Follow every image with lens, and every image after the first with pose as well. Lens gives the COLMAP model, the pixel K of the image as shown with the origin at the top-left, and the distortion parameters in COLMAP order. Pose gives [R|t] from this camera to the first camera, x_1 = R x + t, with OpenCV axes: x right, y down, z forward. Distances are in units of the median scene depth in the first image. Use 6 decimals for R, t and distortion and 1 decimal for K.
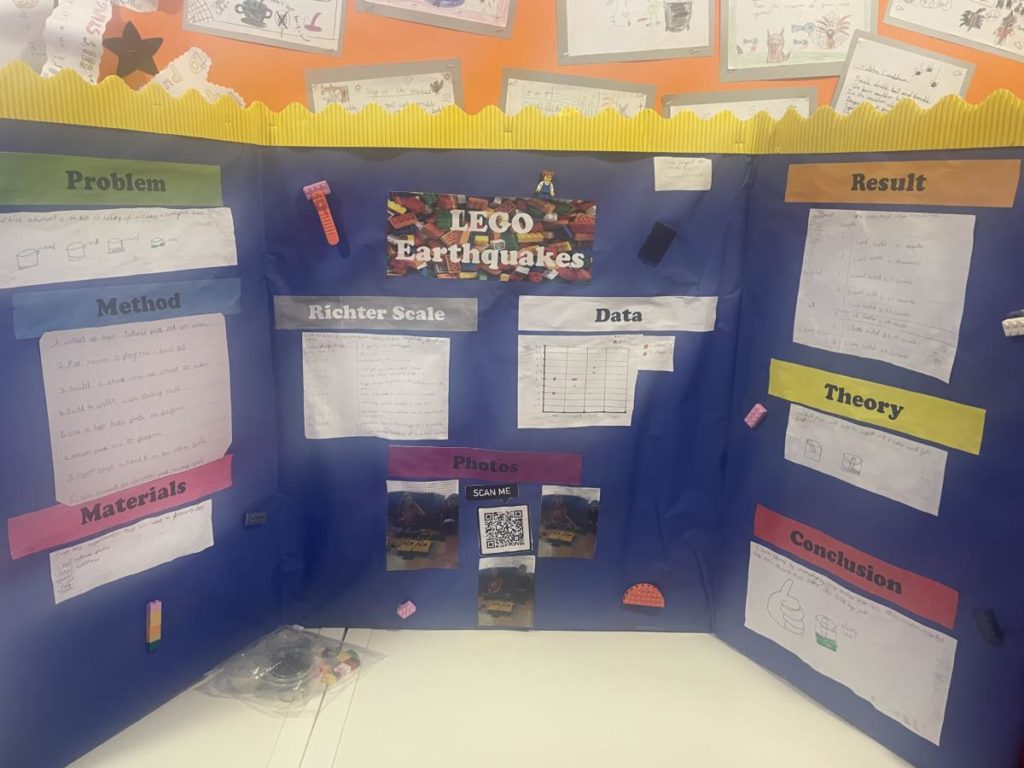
lens RADIAL K [[795.7, 0, 506.7], [0, 795.7, 384.6], [0, 0, 1]] dist [0.116584, -0.164331]
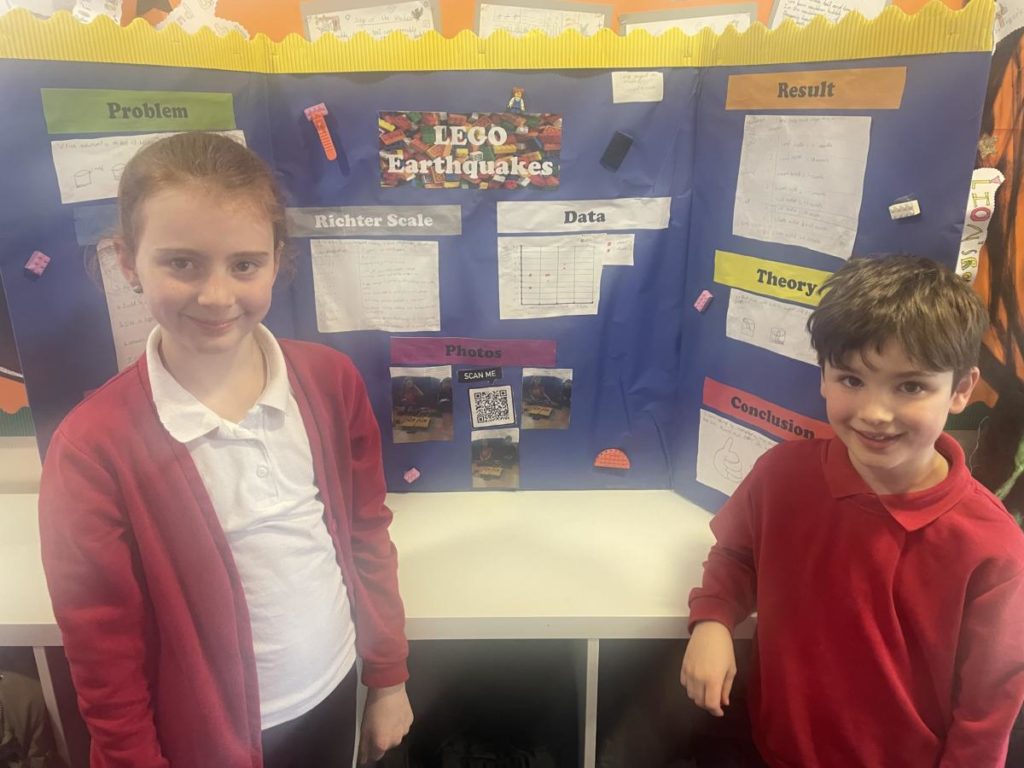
lens RADIAL K [[795.7, 0, 506.7], [0, 795.7, 384.6], [0, 0, 1]] dist [0.116584, -0.164331]
pose [[0.999508, -0.026958, -0.016025, 0.041579], [0.028415, 0.994683, 0.098986, 0.036852], [0.013272, -0.099393, 0.994960, -0.172320]]
